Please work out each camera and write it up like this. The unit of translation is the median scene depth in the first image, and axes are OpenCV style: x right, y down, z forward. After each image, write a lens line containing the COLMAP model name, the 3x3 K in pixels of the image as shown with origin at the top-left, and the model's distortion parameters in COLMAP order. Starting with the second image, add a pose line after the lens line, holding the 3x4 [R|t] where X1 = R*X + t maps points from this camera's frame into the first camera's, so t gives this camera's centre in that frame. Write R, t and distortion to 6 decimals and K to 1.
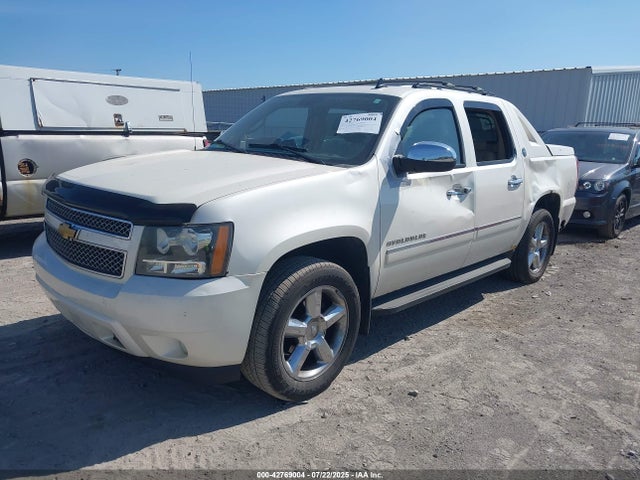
lens RADIAL K [[489.6, 0, 320.0], [0, 489.6, 240.0], [0, 0, 1]] dist [0.052137, -0.054036]
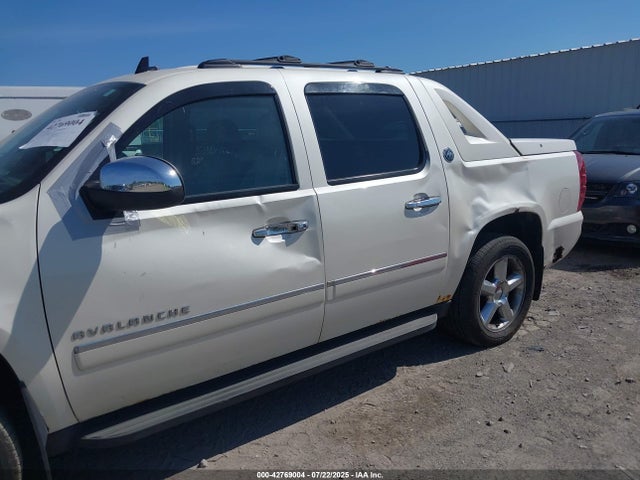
lens RADIAL K [[489.6, 0, 320.0], [0, 489.6, 240.0], [0, 0, 1]] dist [0.052137, -0.054036]
pose [[0.981875, -0.019532, -0.188518, 0.391494], [0.019524, 0.999808, -0.001902, -0.072565], [0.188519, -0.001813, 0.982068, 0.351496]]
